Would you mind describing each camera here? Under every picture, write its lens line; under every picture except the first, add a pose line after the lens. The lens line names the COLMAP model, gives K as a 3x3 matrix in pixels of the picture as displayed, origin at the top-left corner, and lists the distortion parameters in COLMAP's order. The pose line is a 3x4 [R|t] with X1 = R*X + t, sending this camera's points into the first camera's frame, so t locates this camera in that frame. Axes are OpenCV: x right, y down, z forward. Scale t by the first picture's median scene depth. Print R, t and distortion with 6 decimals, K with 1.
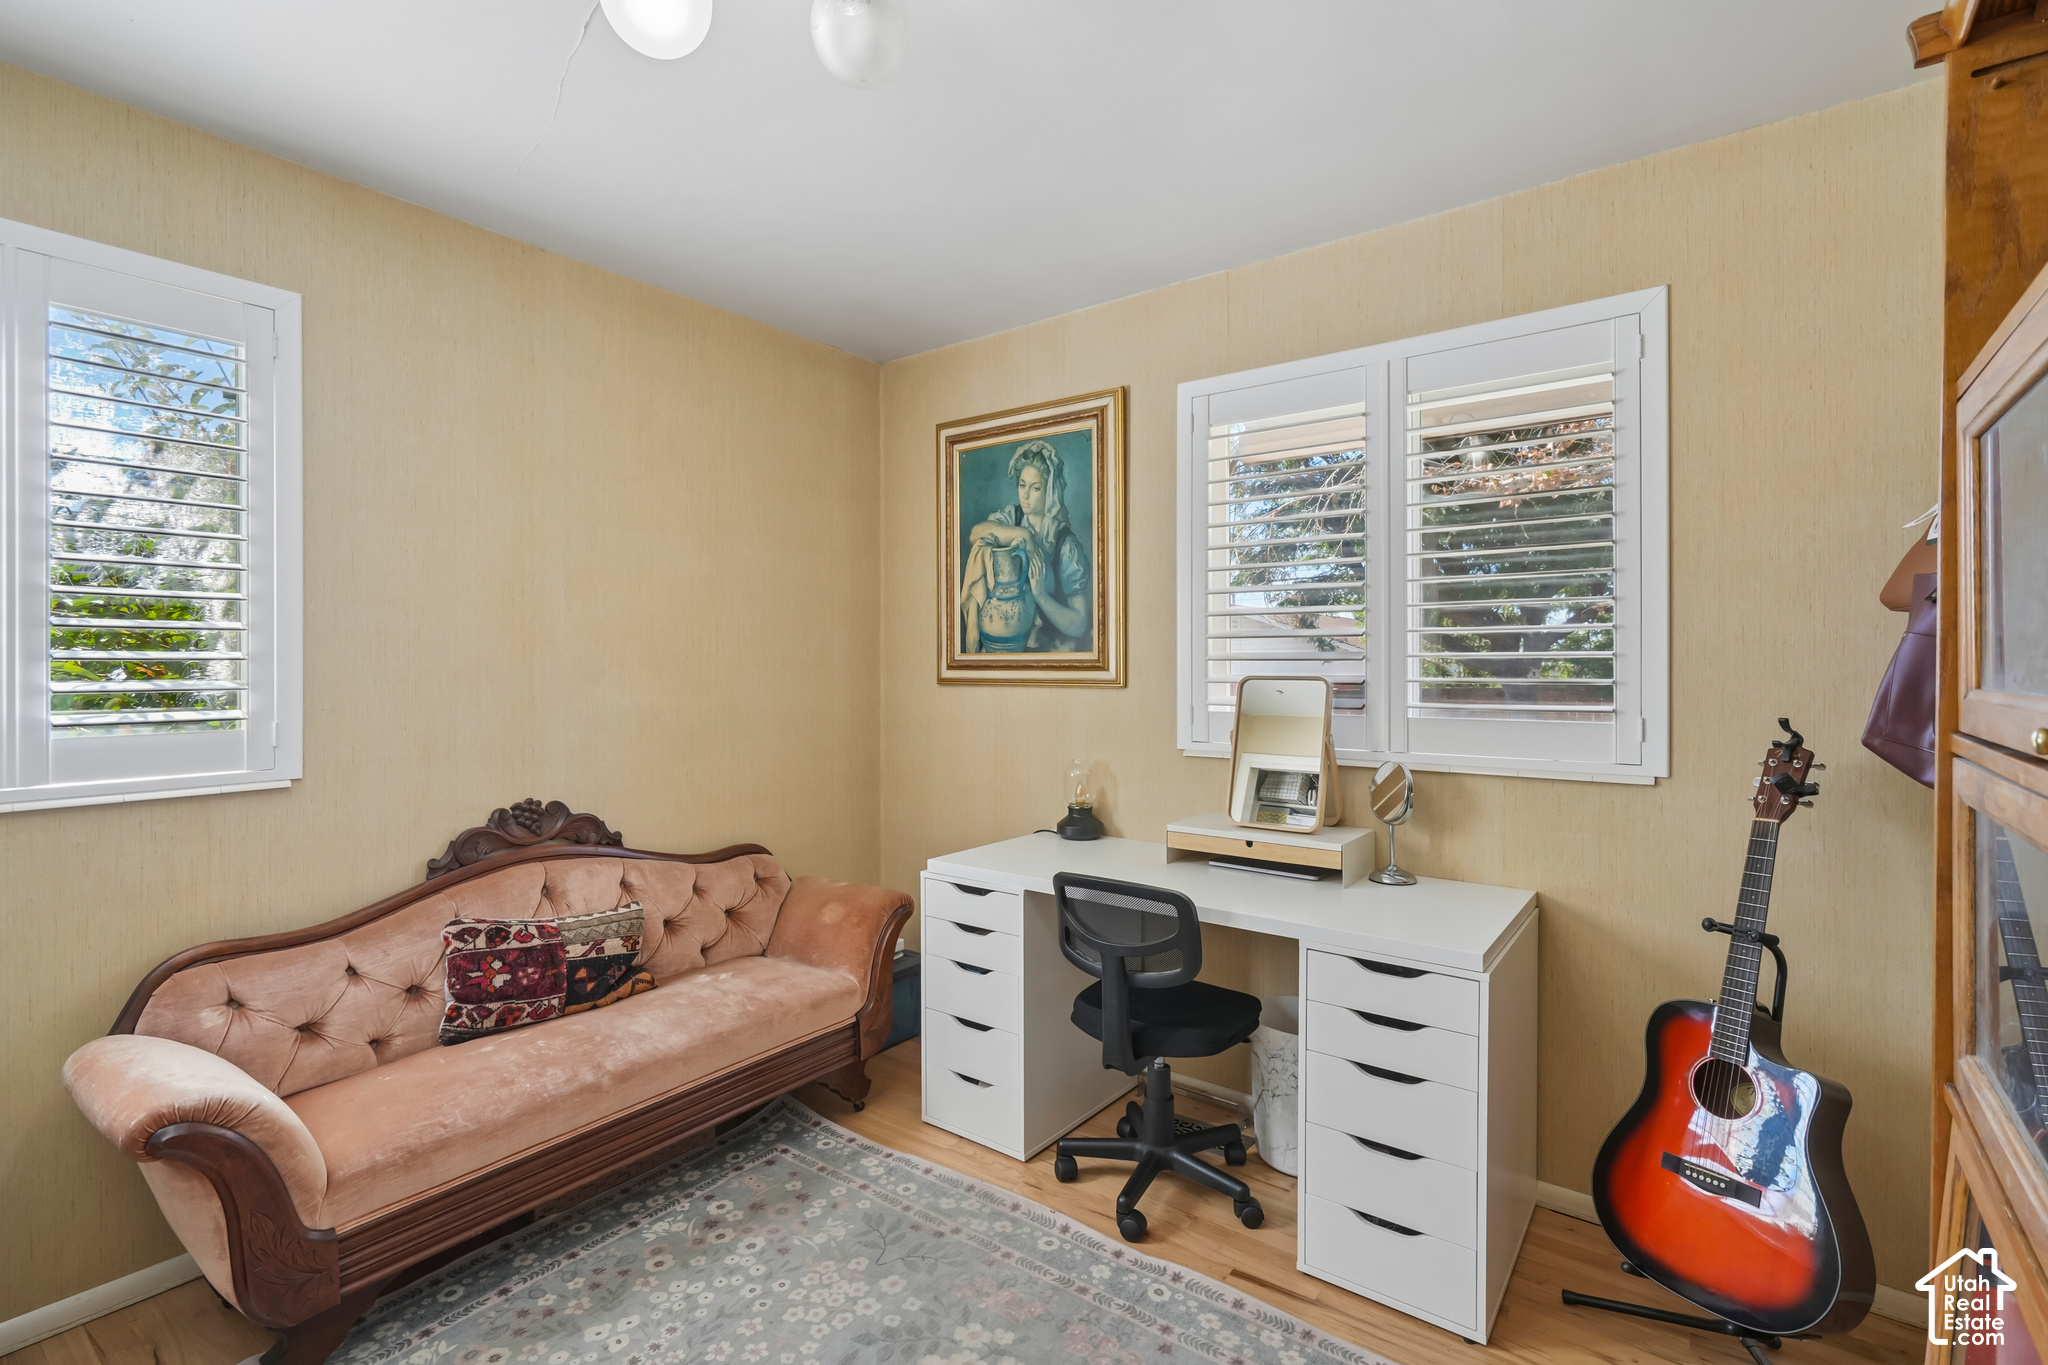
lens RADIAL K [[944.6, 0, 1007.9], [0, 944.6, 672.1], [0, 0, 1]] dist [-0.000254, 0.000125]
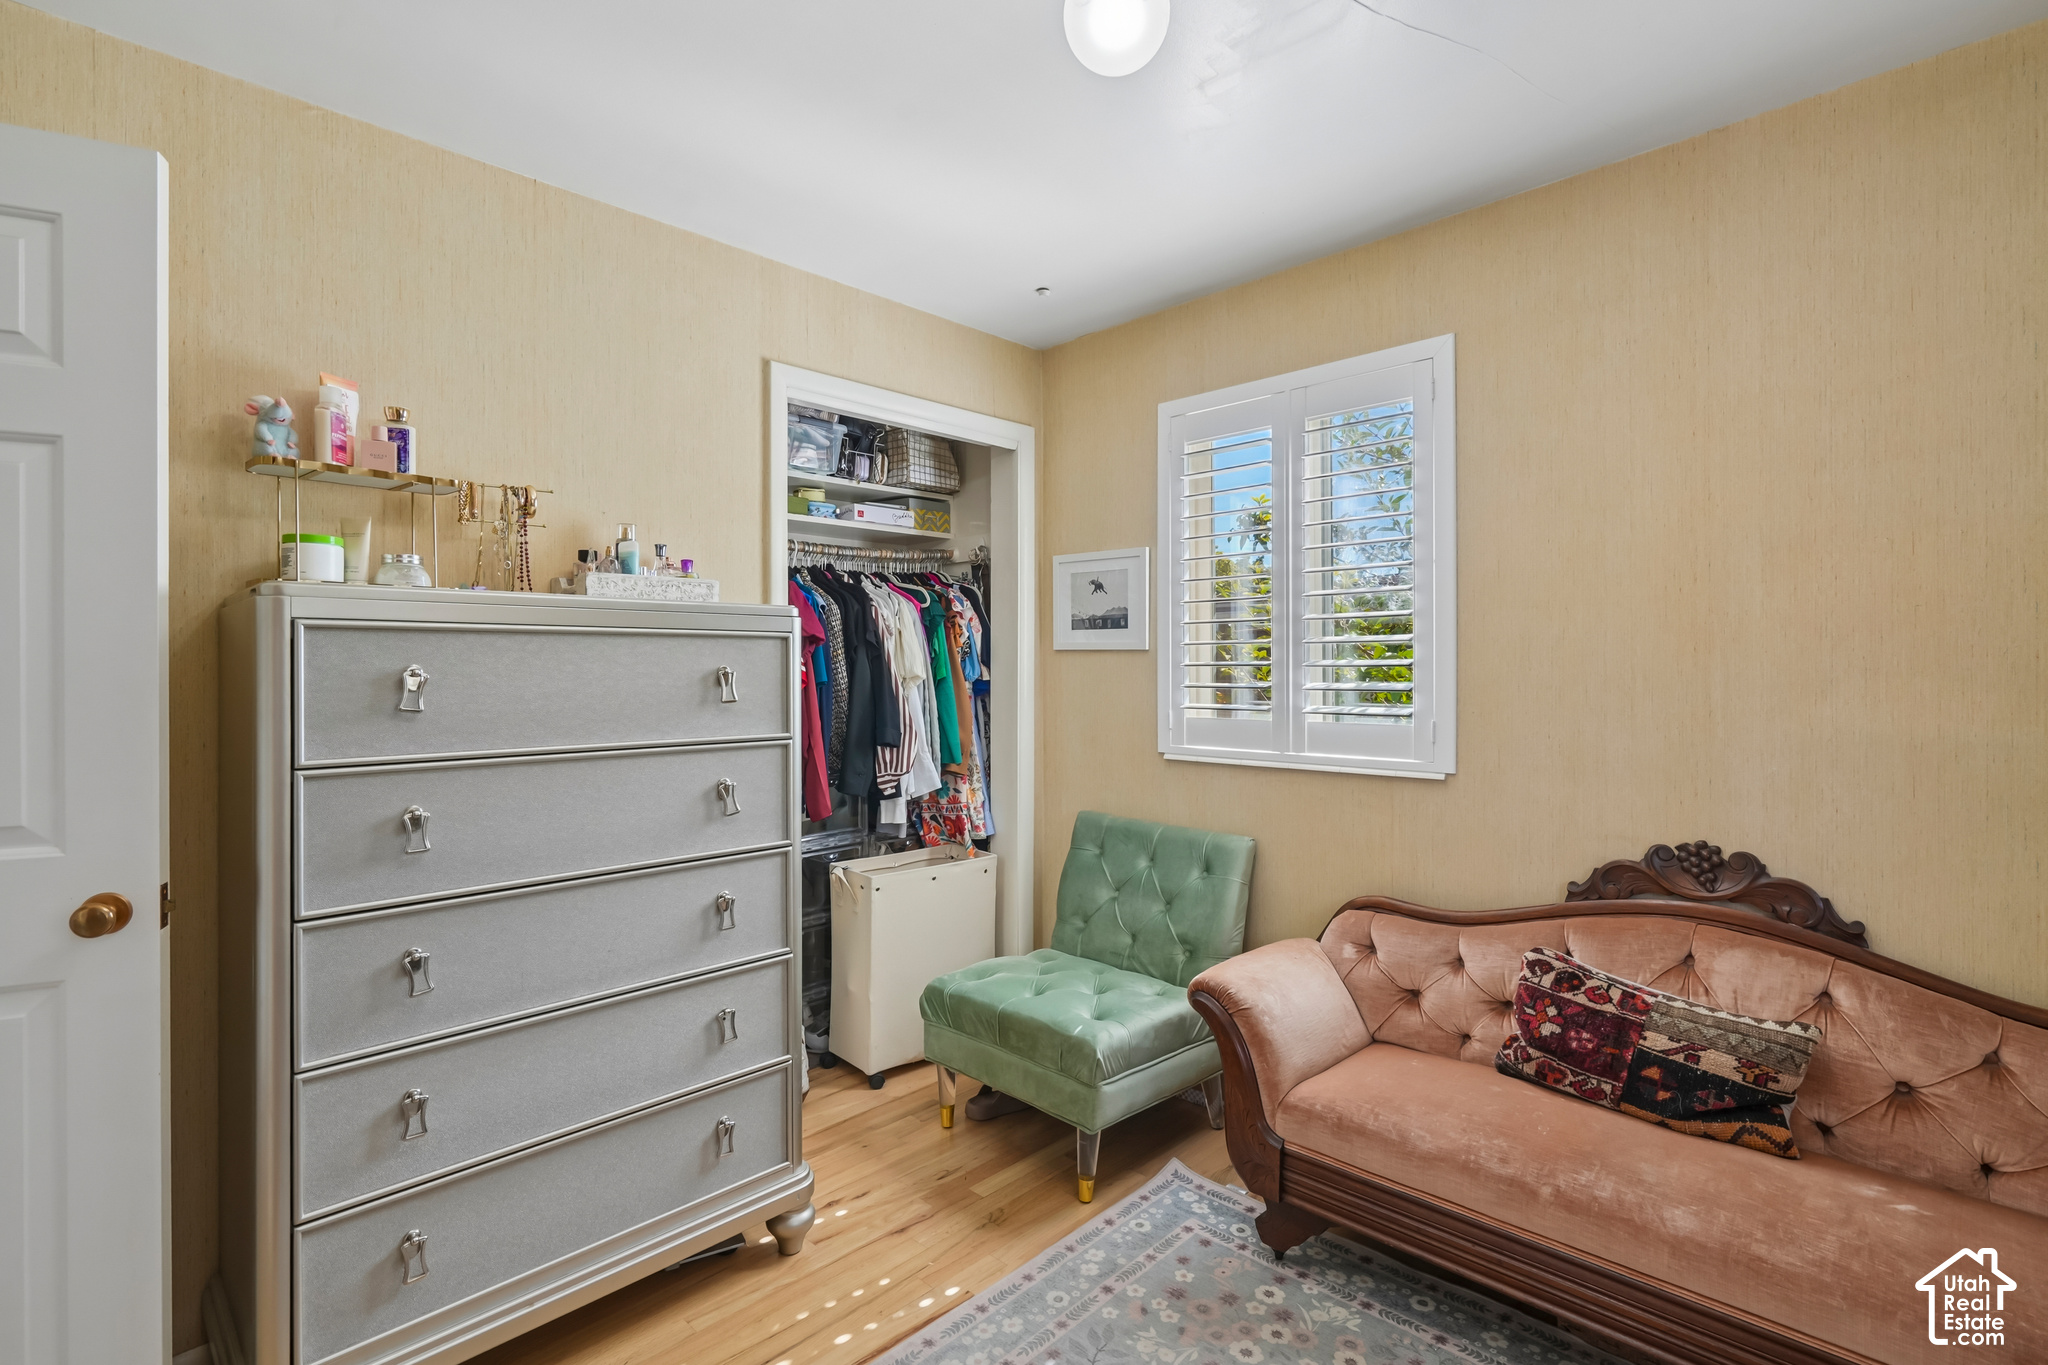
lens RADIAL K [[944.6, 0, 1006.7], [0, 944.6, 672.6], [0, 0, 1]] dist [-0.000254, 0.000125]
pose [[-0.118021, 0.005634, -0.992995, 0.378082], [-0.008080, 0.999945, 0.006634, -0.007323], [0.992978, 0.008806, -0.117969, 0.575659]]
